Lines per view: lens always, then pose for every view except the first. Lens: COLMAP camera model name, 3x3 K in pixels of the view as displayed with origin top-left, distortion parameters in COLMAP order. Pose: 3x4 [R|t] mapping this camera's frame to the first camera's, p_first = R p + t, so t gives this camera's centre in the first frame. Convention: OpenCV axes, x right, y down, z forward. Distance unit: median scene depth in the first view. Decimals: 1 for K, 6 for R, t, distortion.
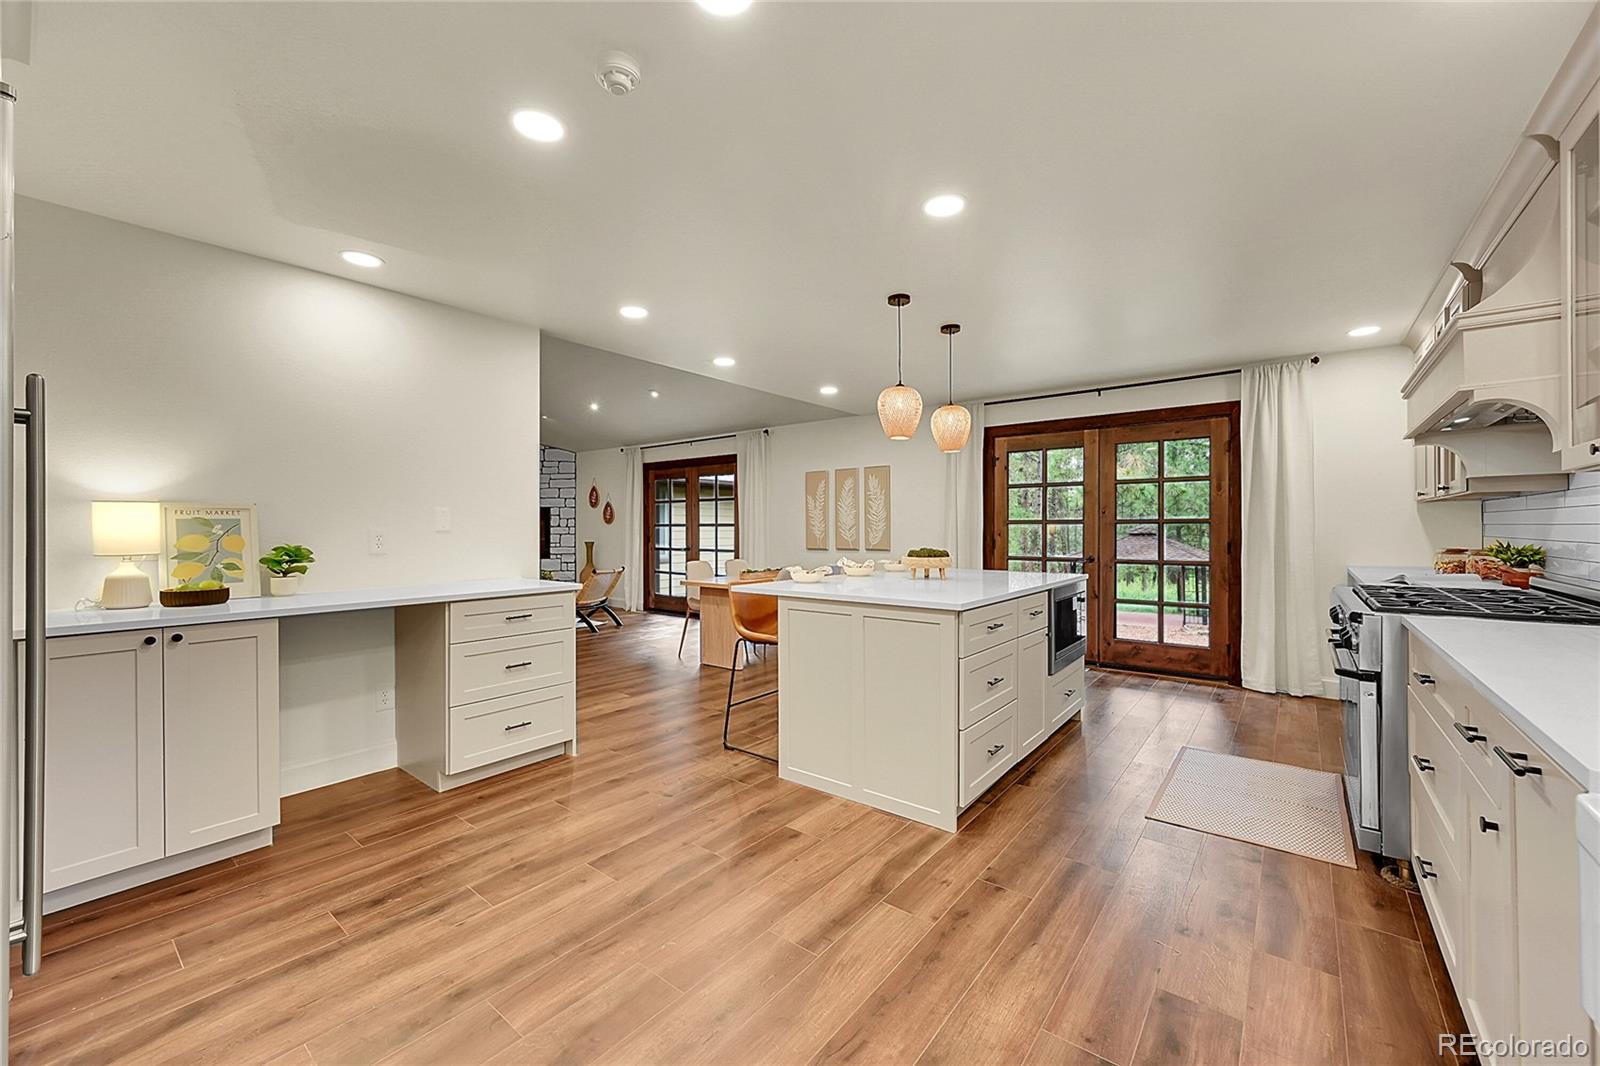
lens RADIAL K [[628.7, 0, 793.9], [0, 628.7, 531.4], [0, 0, 1]] dist [-0.002817, -0.000147]
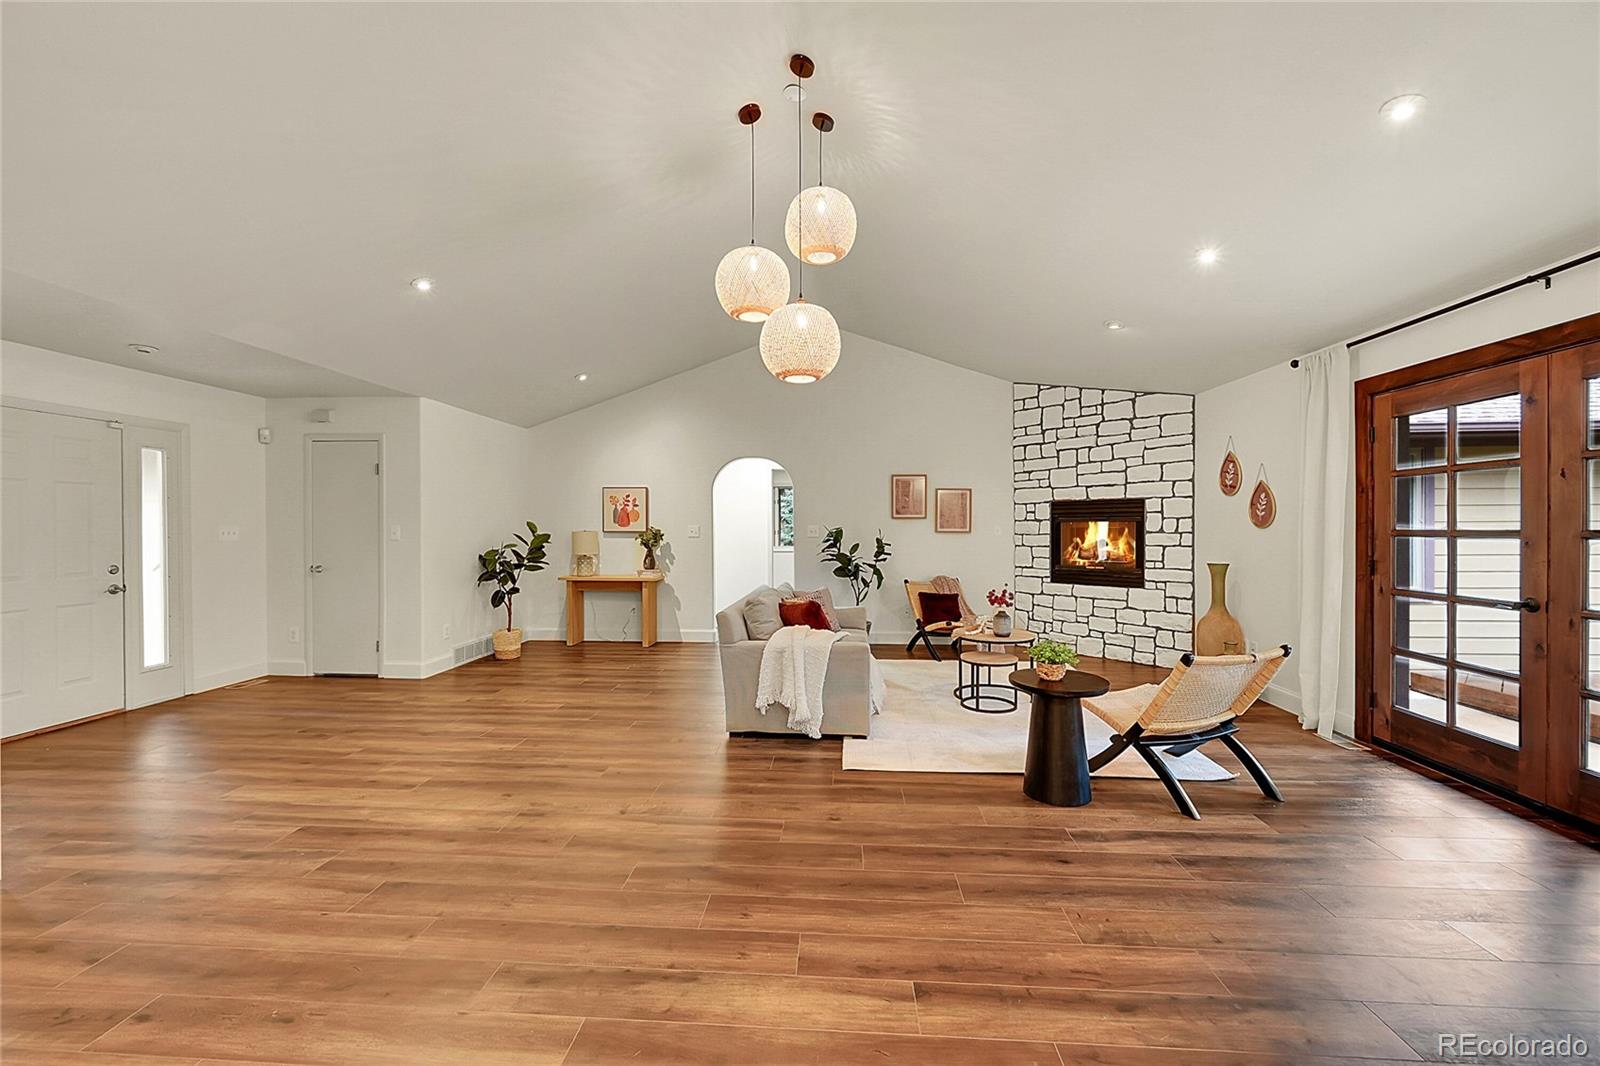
lens RADIAL K [[628.7, 0, 797.8], [0, 628.7, 530.4], [0, 0, 1]] dist [-0.002817, -0.000147]
pose [[0.569745, 0.002488, -0.821818, -0.182785], [-0.001435, 0.999997, 0.002033, -0.018761], [0.821820, 0.000021, 0.569747, 0.770701]]
